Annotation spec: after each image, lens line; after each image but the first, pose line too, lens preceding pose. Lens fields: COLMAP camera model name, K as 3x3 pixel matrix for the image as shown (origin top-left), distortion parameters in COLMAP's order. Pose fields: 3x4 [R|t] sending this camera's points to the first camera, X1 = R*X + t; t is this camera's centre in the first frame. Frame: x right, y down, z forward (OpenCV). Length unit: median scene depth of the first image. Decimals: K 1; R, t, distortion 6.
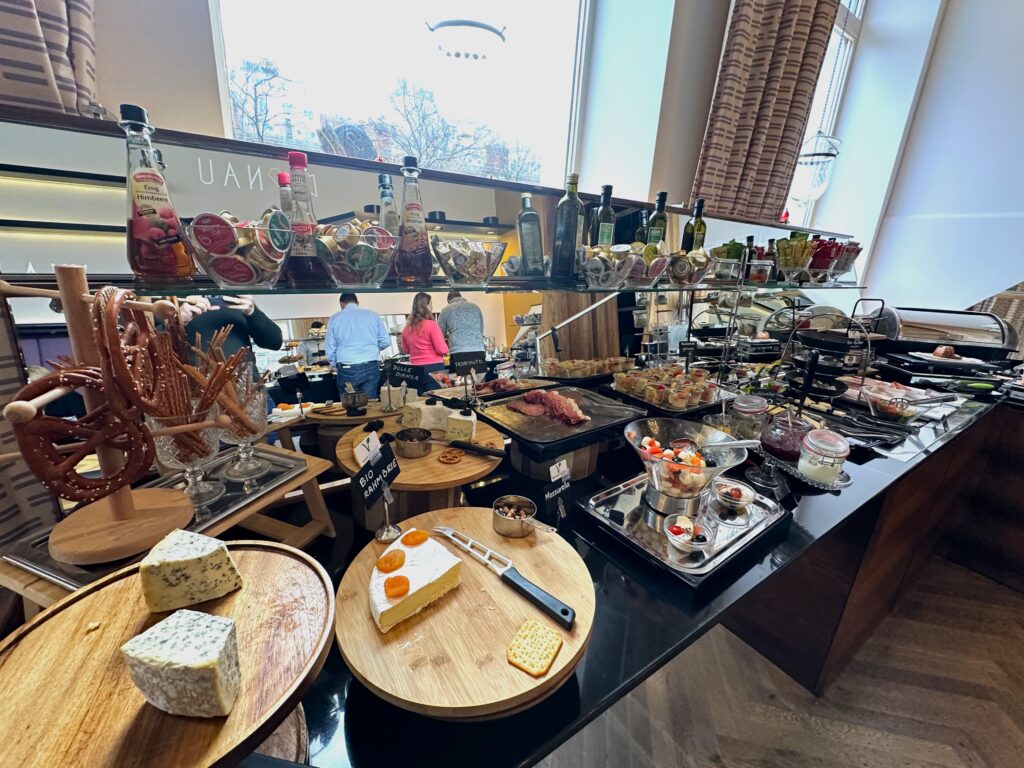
lens RADIAL K [[417.1, 0, 516.3], [0, 417.1, 381.0], [0, 0, 1]] dist [-0.003540, 0.000475]
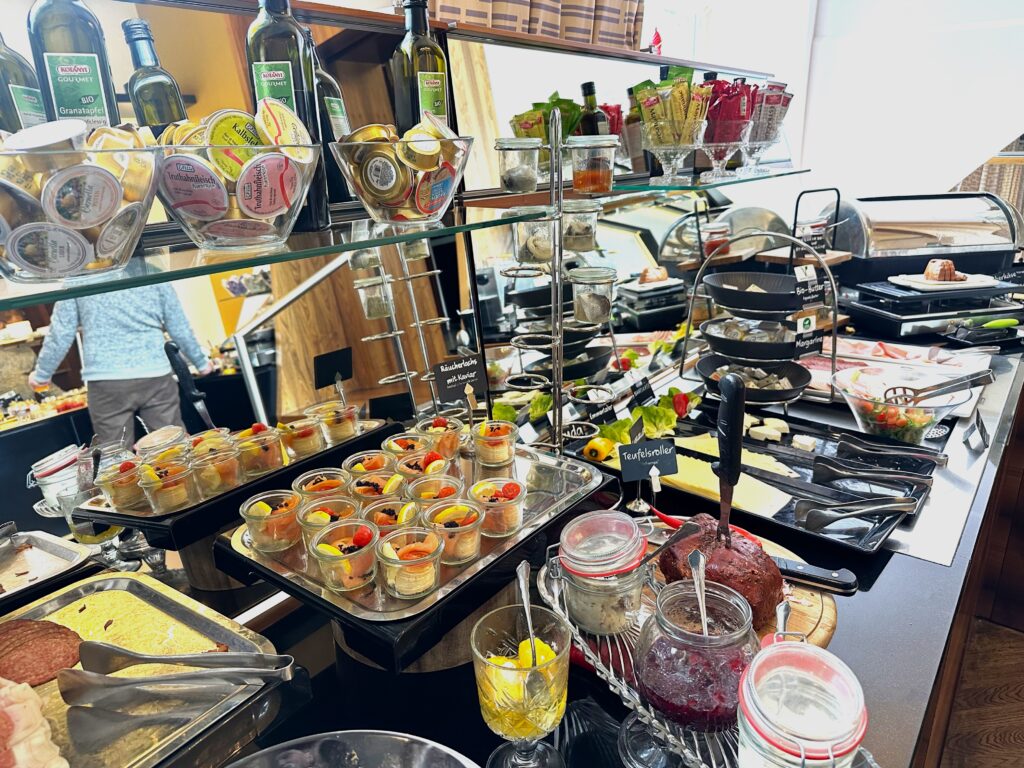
lens RADIAL K [[721.1, 0, 509.1], [0, 721.1, 384.0], [0, 0, 1]] dist [0.003079, -0.011860]
pose [[0.944669, -0.173863, 0.278159, 0.190940], [0.166394, 0.984769, 0.050430, -0.070042], [-0.282690, -0.001356, 0.959210, 0.243851]]
